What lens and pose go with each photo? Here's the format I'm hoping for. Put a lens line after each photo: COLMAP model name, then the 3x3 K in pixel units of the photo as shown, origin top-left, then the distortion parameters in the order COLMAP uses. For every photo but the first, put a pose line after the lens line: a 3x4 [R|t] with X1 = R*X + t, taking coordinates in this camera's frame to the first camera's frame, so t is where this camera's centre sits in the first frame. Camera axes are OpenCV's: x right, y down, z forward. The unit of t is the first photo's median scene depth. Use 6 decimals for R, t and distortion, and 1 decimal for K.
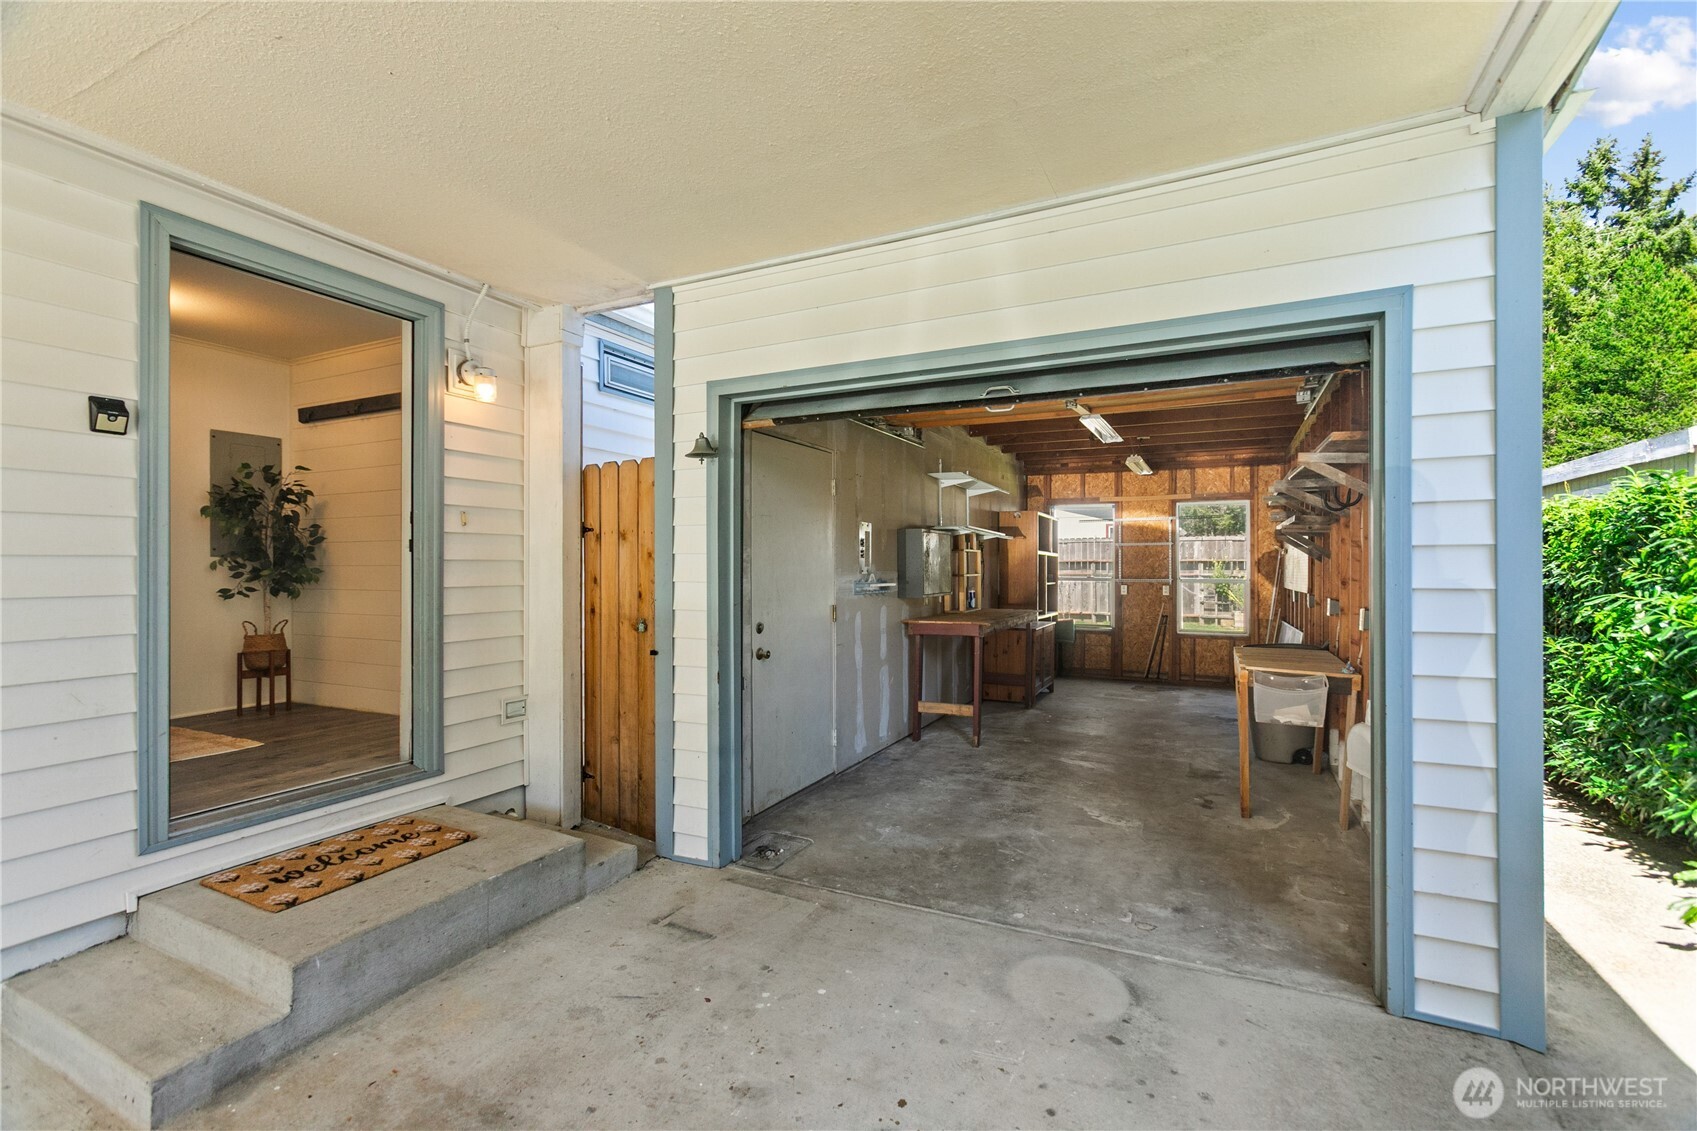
lens RADIAL K [[754.7, 0, 856.4], [0, 754.7, 566.4], [0, 0, 1]] dist [-0.007612, 0.004422]
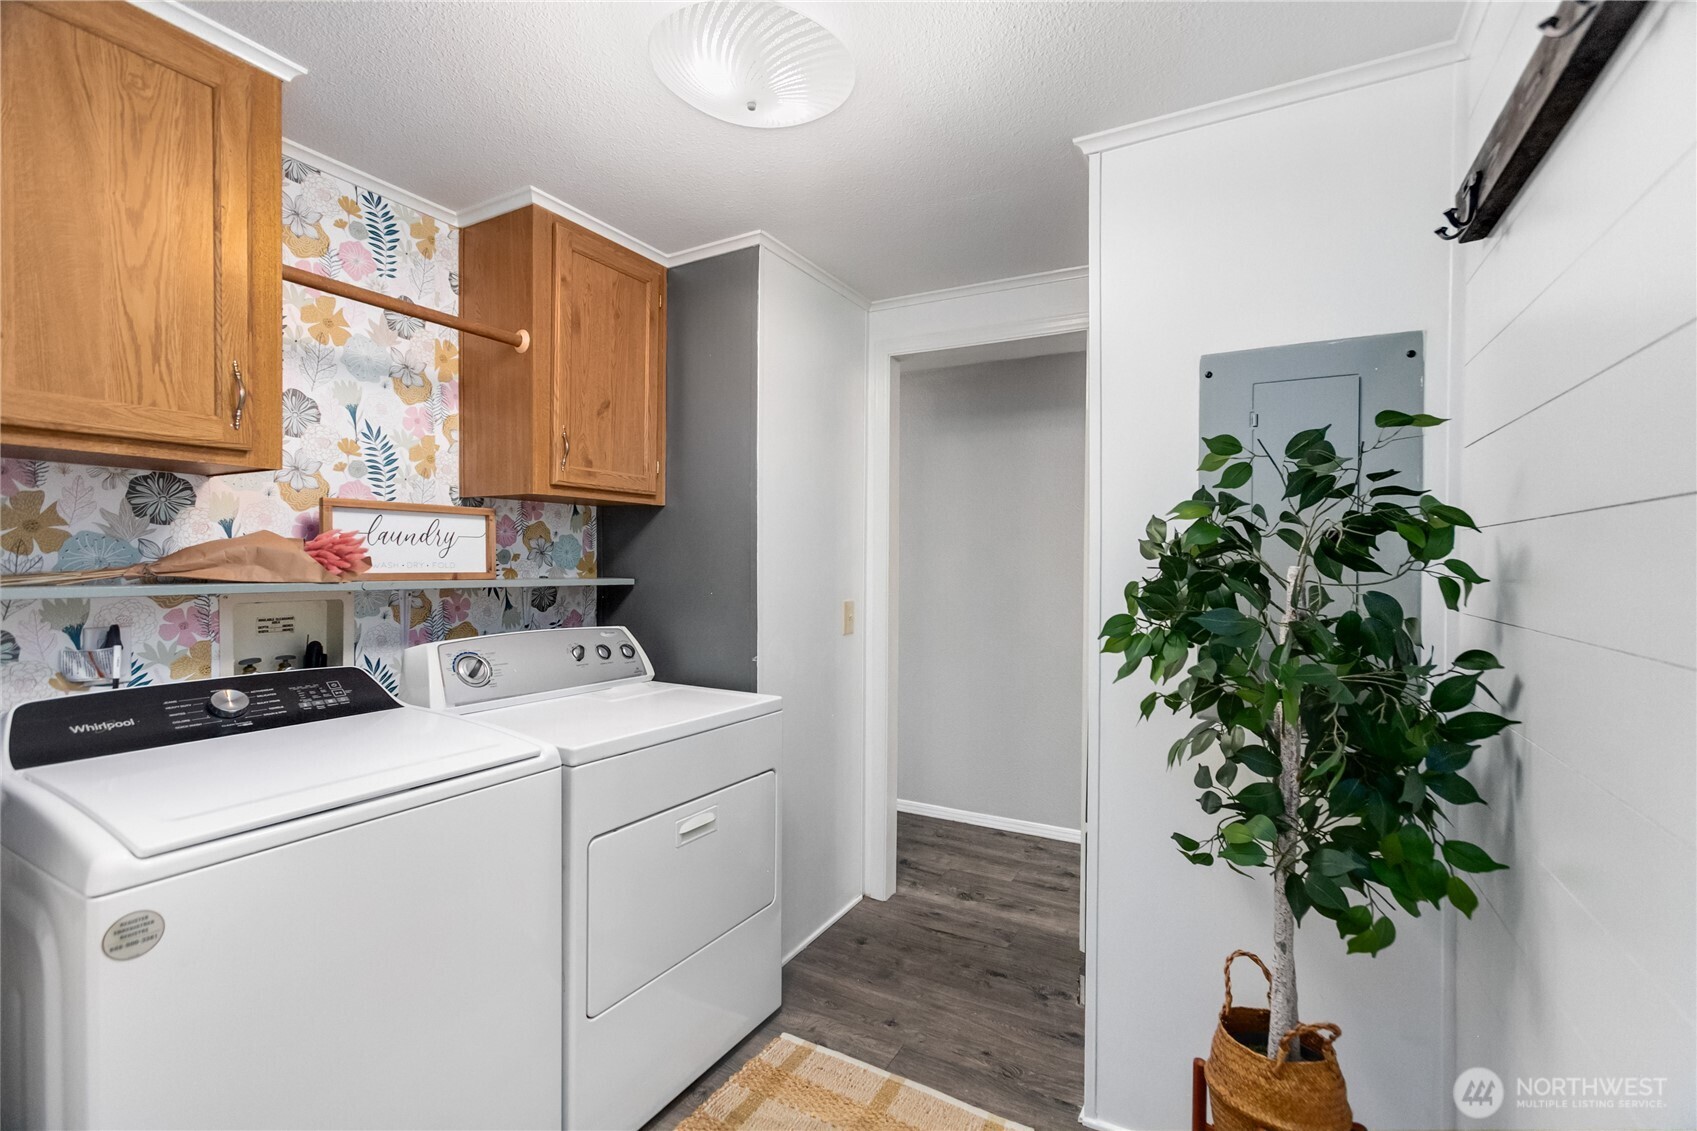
lens RADIAL K [[754.7, 0, 851.1], [0, 754.7, 566.4], [0, 0, 1]] dist [-0.007612, 0.004422]
pose [[-0.054906, 0.013627, -0.998399, -0.500608], [-0.004330, 0.999894, 0.013886, -0.088262], [0.998482, 0.005086, -0.054841, 0.859627]]
